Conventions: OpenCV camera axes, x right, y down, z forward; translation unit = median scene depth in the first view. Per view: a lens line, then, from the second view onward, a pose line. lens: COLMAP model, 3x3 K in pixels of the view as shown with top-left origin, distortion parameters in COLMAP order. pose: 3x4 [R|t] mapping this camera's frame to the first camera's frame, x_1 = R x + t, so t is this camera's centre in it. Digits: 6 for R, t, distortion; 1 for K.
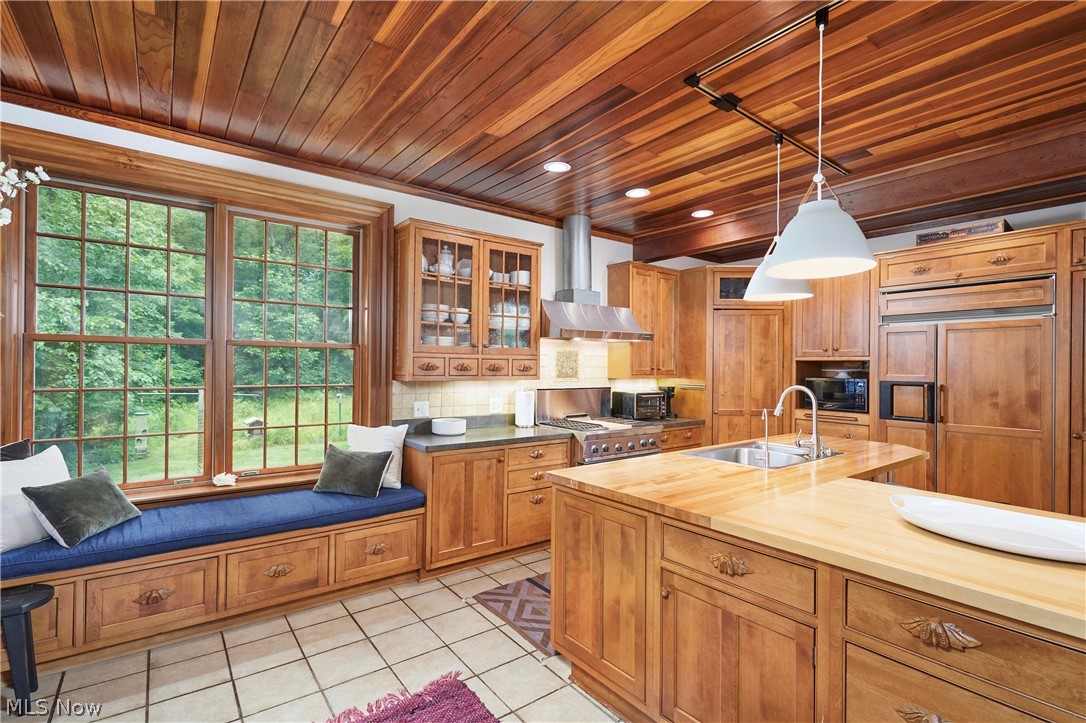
lens RADIAL K [[505.9, 0, 553.7], [0, 505.9, 366.8], [0, 0, 1]] dist [0.003904, 0.000550]
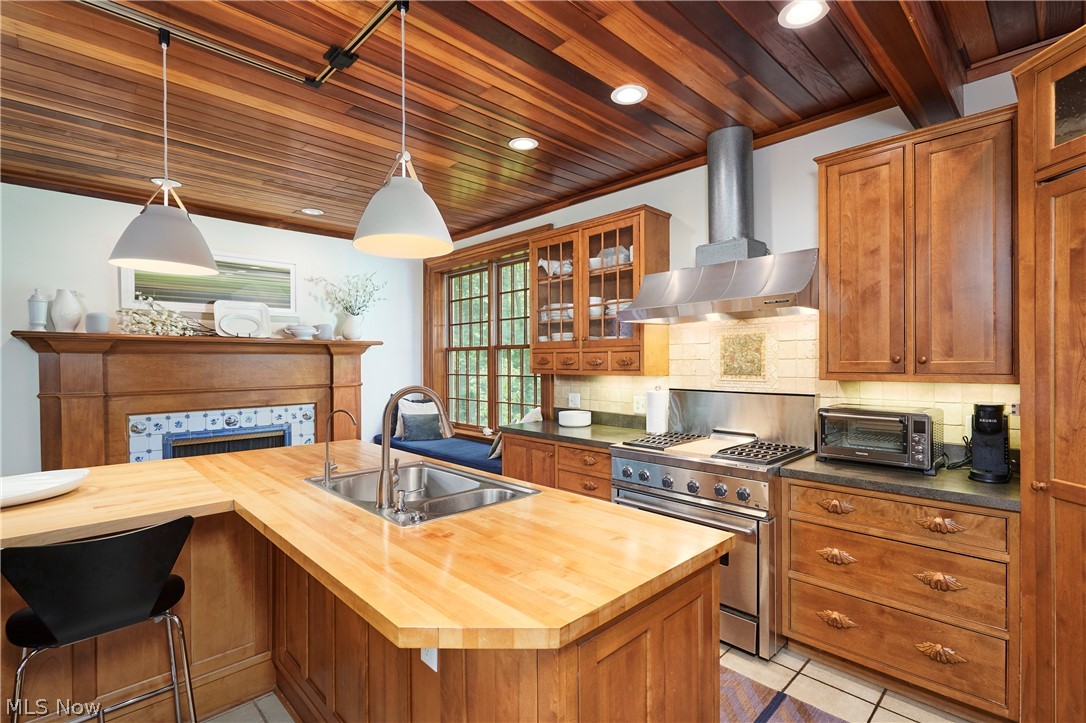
lens RADIAL K [[505.9, 0, 547.0], [0, 505.9, 364.0], [0, 0, 1]] dist [0.003904, 0.000550]
pose [[0.113049, -0.005572, -0.993574, 0.830684], [0.004448, 0.999977, -0.005101, 0.010999], [0.993579, -0.003843, 0.113071, 0.840105]]
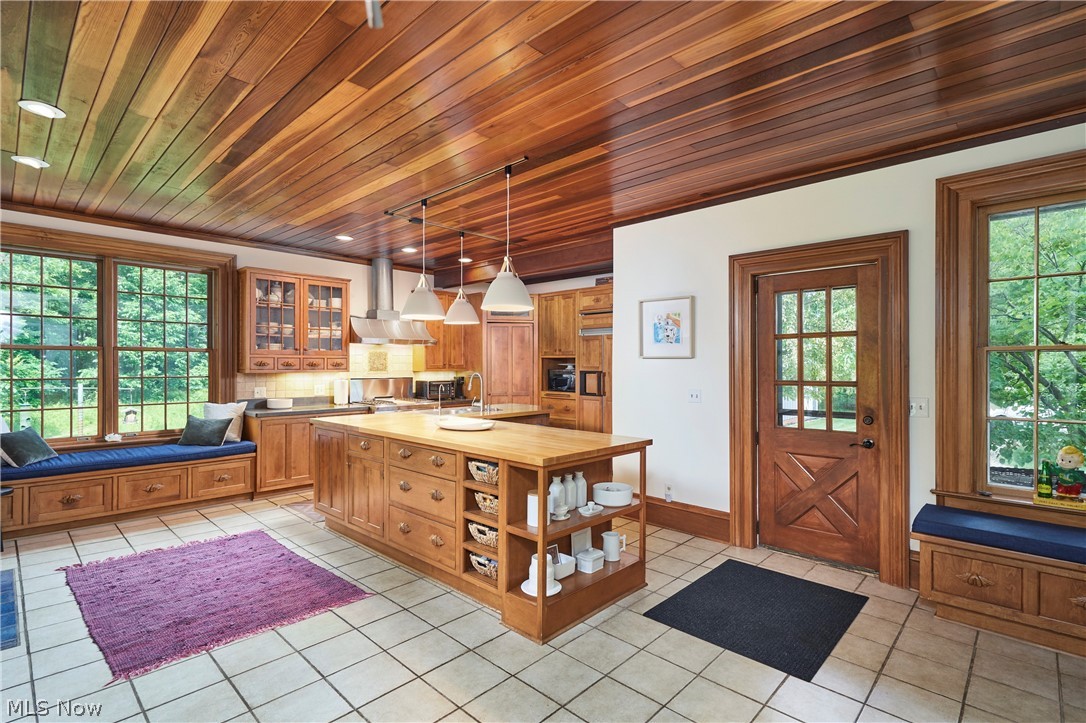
lens RADIAL K [[505.9, 0, 545.0], [0, 505.9, 365.4], [0, 0, 1]] dist [0.003904, 0.000550]
pose [[0.987364, -0.008389, 0.158248, 0.333967], [0.008021, 0.999963, 0.002963, 0.007071], [-0.158267, -0.001656, 0.987395, -0.603759]]
